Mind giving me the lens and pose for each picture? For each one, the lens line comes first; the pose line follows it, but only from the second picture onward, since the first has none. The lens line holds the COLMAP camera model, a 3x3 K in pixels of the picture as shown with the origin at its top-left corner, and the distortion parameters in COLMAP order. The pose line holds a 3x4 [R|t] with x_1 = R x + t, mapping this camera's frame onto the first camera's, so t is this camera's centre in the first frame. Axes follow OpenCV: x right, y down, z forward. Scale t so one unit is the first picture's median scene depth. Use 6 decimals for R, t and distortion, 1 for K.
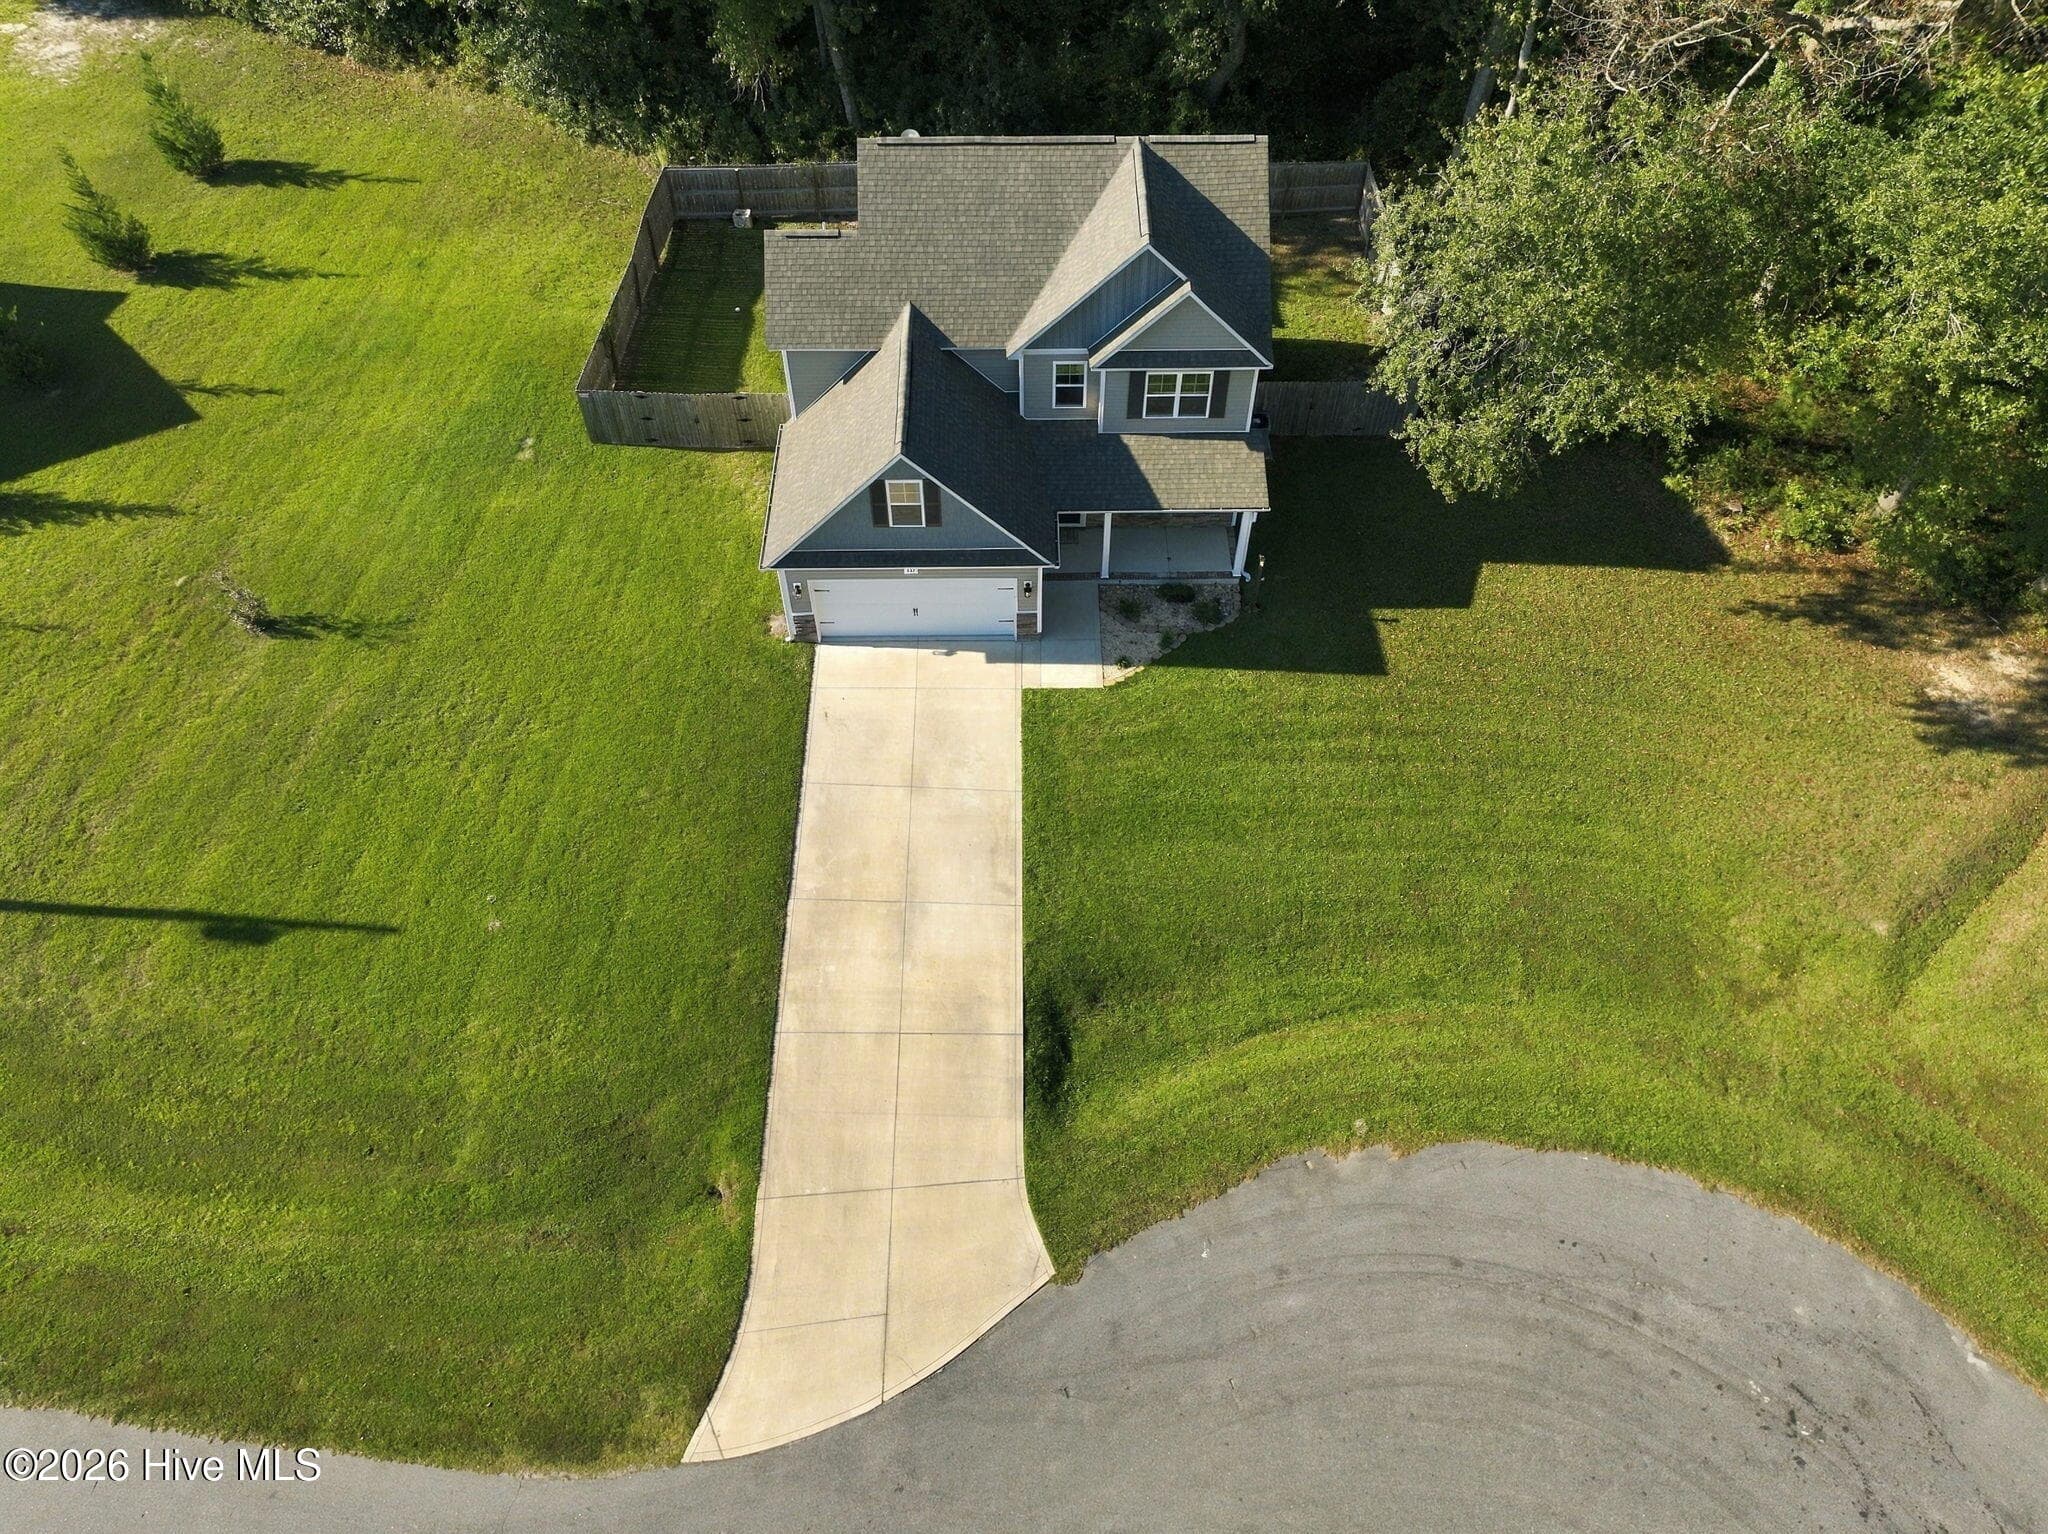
lens RADIAL K [[1440.1, 0, 1024.0], [0, 1440.1, 767.0], [0, 0, 1]] dist [0.015327, -0.000756]
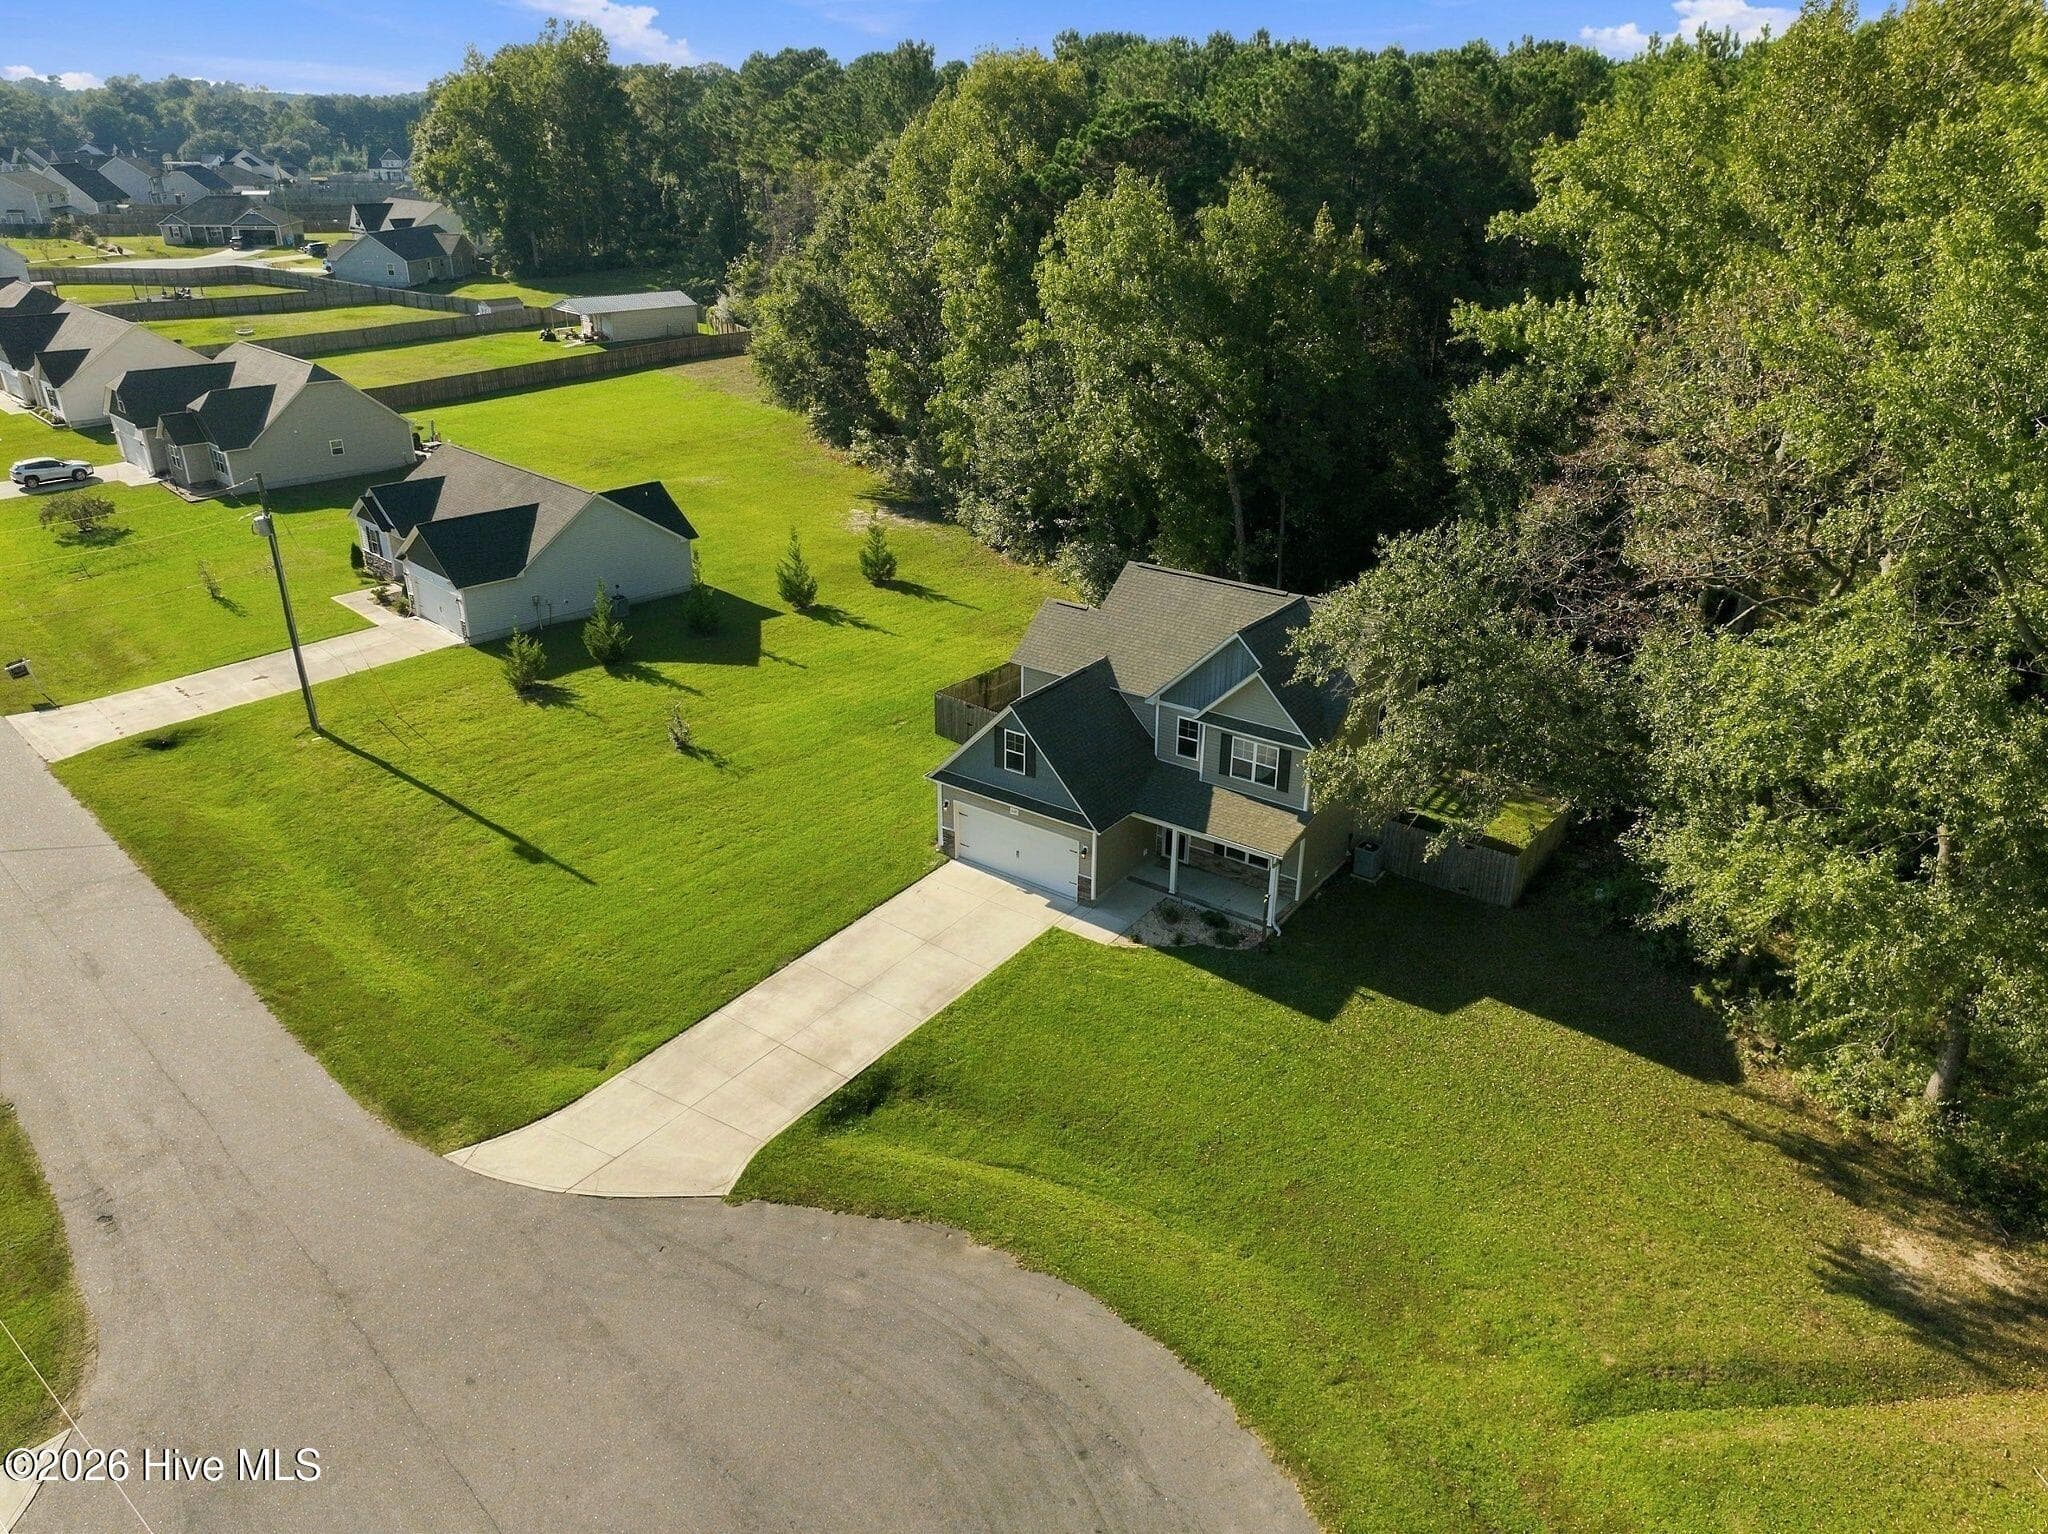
lens RADIAL K [[1440.1, 0, 1024.0], [0, 1440.1, 767.0], [0, 0, 1]] dist [0.015327, -0.000756]
pose [[0.800024, 0.250497, -0.545172, 0.657266], [-0.477434, 0.816099, -0.325638, 0.265335], [0.363343, 0.520802, 0.772494, -0.060551]]
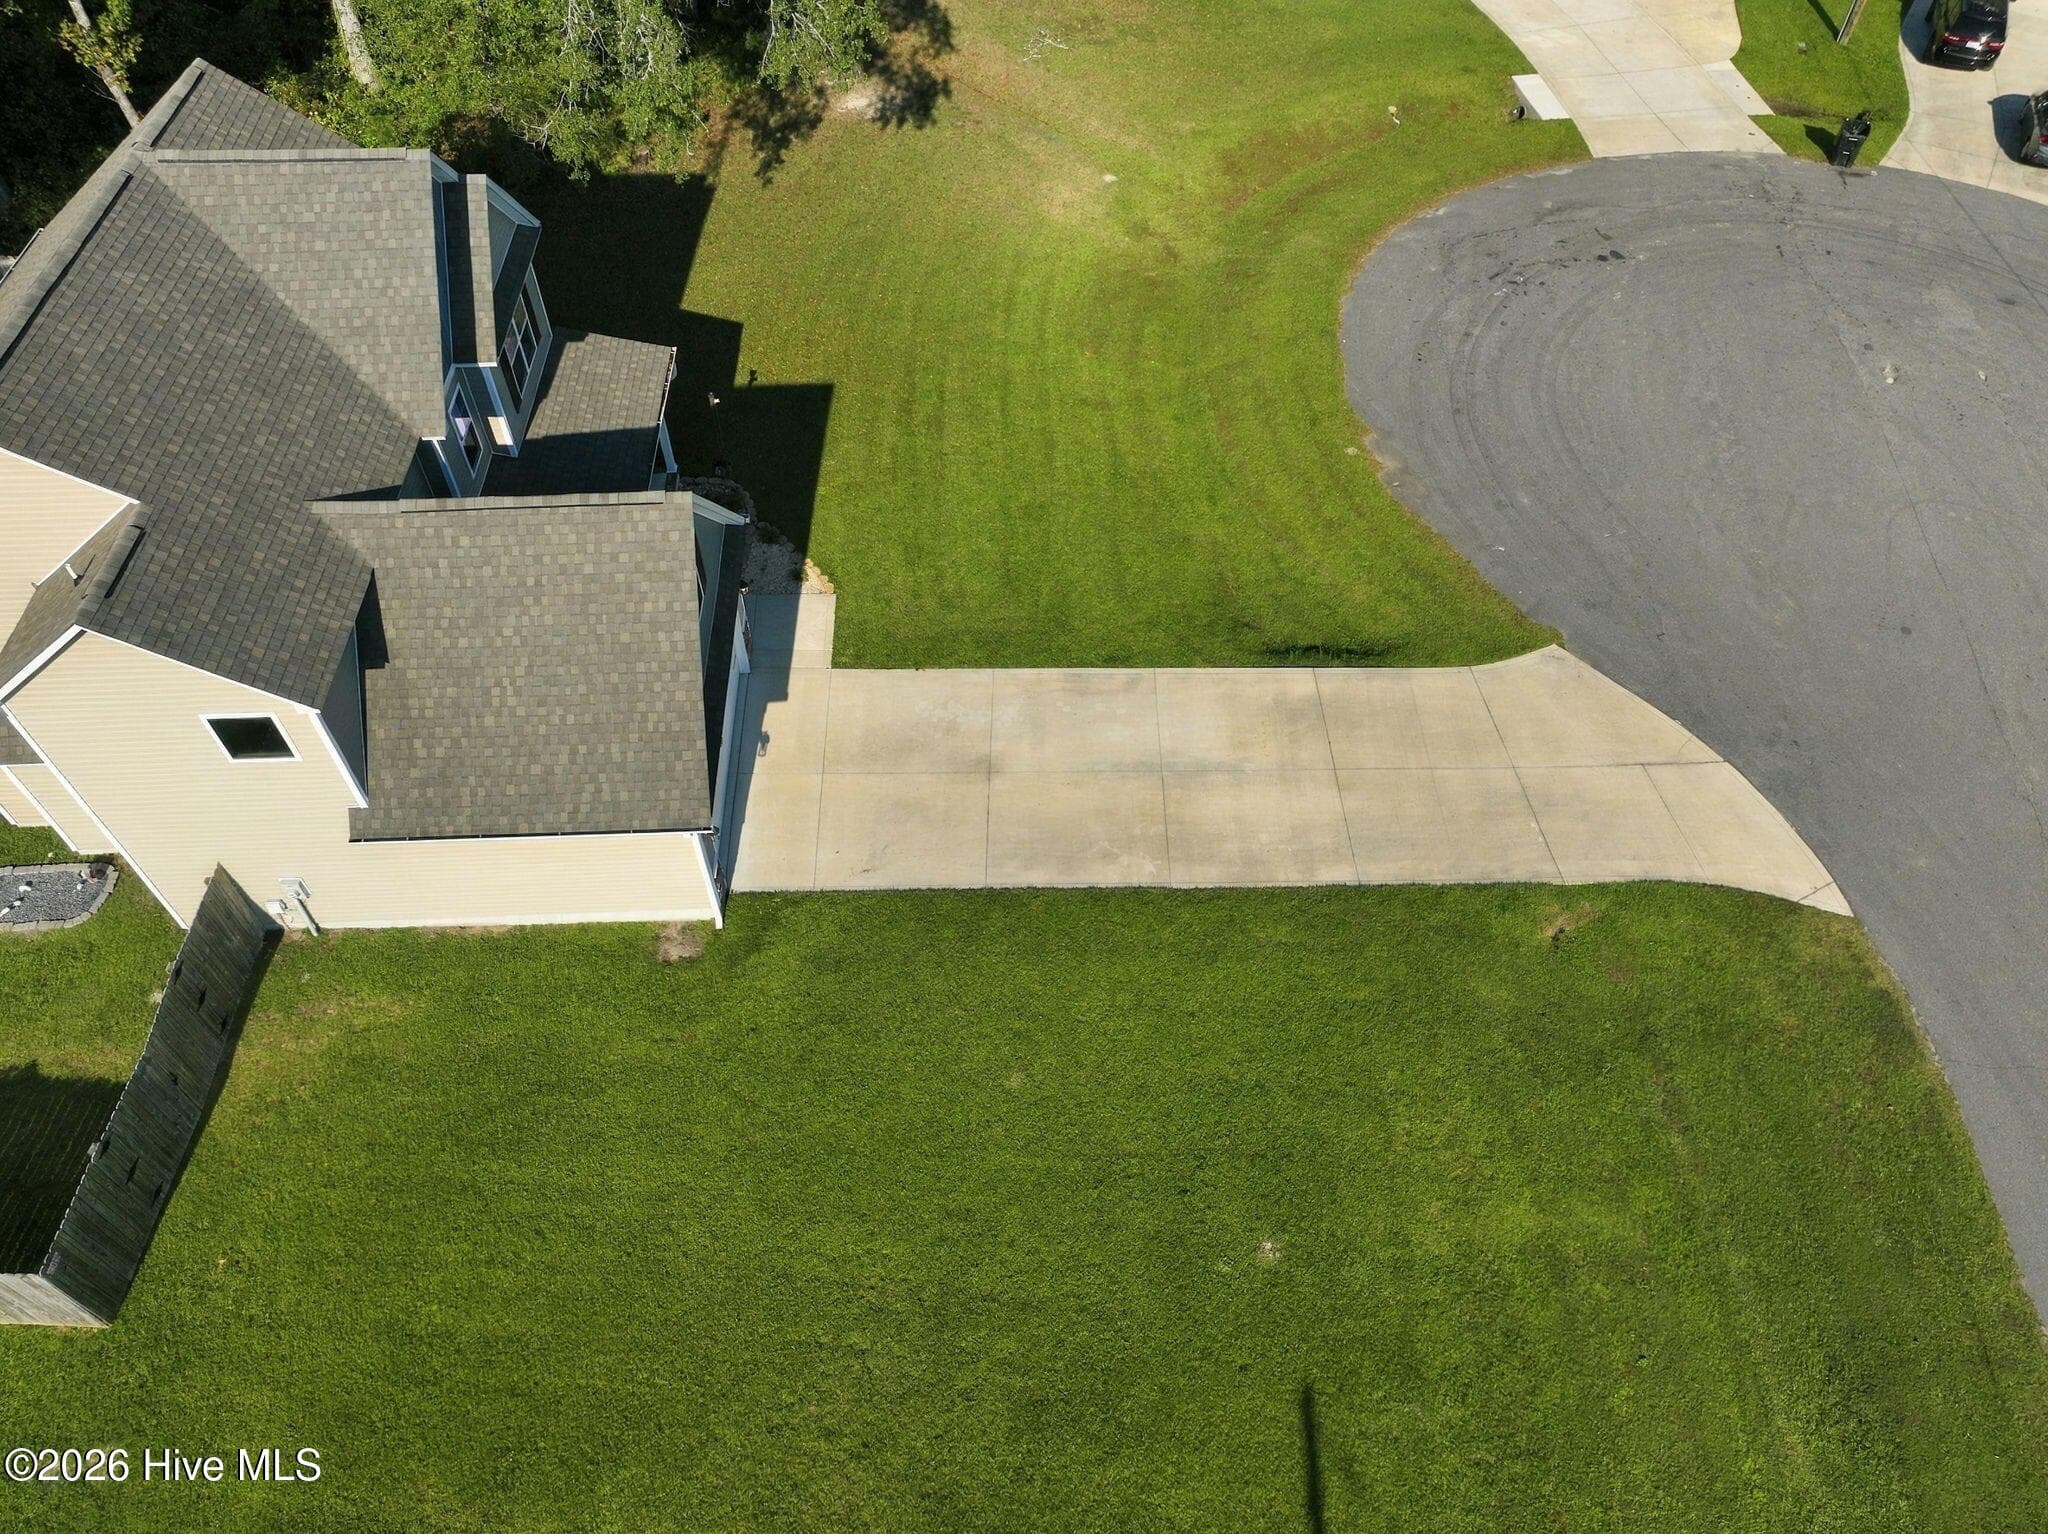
lens RADIAL K [[1444.0, 0, 1033.6], [0, 1444.0, 775.1], [0, 0, 1]] dist [0.015848, 0.001376]
pose [[-0.030529, -0.772430, 0.634366, -0.560695], [0.793440, 0.367251, 0.485365, -0.335441], [-0.607882, 0.518150, 0.601665, 0.518314]]
